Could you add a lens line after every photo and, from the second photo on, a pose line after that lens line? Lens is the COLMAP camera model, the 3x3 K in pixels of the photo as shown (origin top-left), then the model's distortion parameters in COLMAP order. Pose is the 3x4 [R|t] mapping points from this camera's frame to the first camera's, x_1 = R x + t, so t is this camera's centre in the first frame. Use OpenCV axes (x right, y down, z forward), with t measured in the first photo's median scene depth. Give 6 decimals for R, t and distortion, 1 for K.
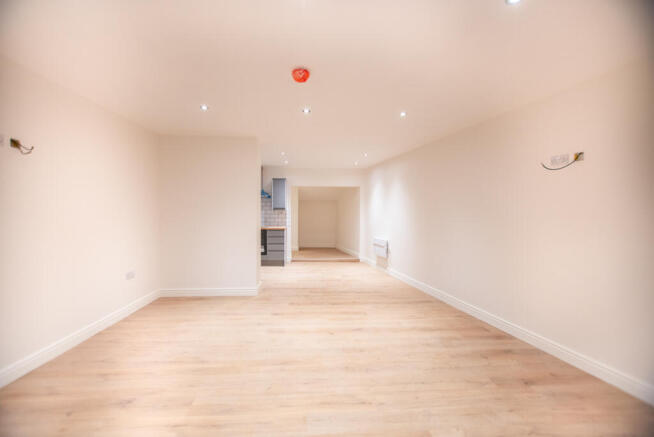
lens RADIAL K [[258.5, 0, 327.0], [0, 258.5, 218.5], [0, 0, 1]] dist [-0.014607, 0.000097]
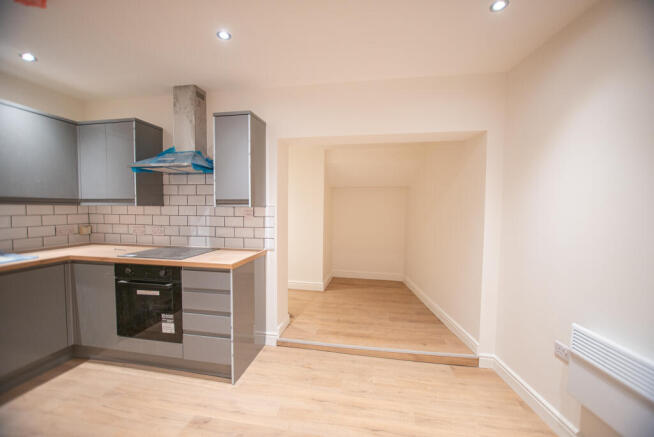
lens RADIAL K [[258.5, 0, 327.0], [0, 258.5, 218.5], [0, 0, 1]] dist [-0.014607, 0.000097]
pose [[0.963554, 0.012302, -0.267231, 0.027501], [-0.003367, 0.999421, 0.033867, -0.027302], [0.267493, -0.031732, 0.963037, 0.668831]]
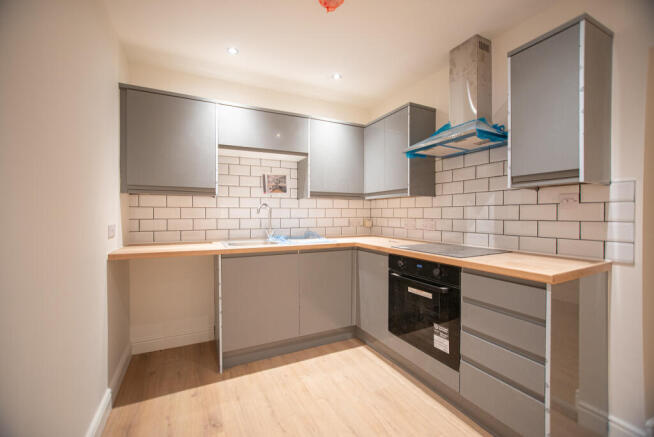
lens RADIAL K [[265.7, 0, 327.0], [0, 265.7, 218.5], [0, 0, 1]] dist [0.000396, 0.000056]
pose [[0.370005, 0.006535, -0.929007, -0.043333], [-0.004311, 0.999977, 0.005317, -0.004044], [0.929020, 0.002038, 0.370024, 0.716314]]
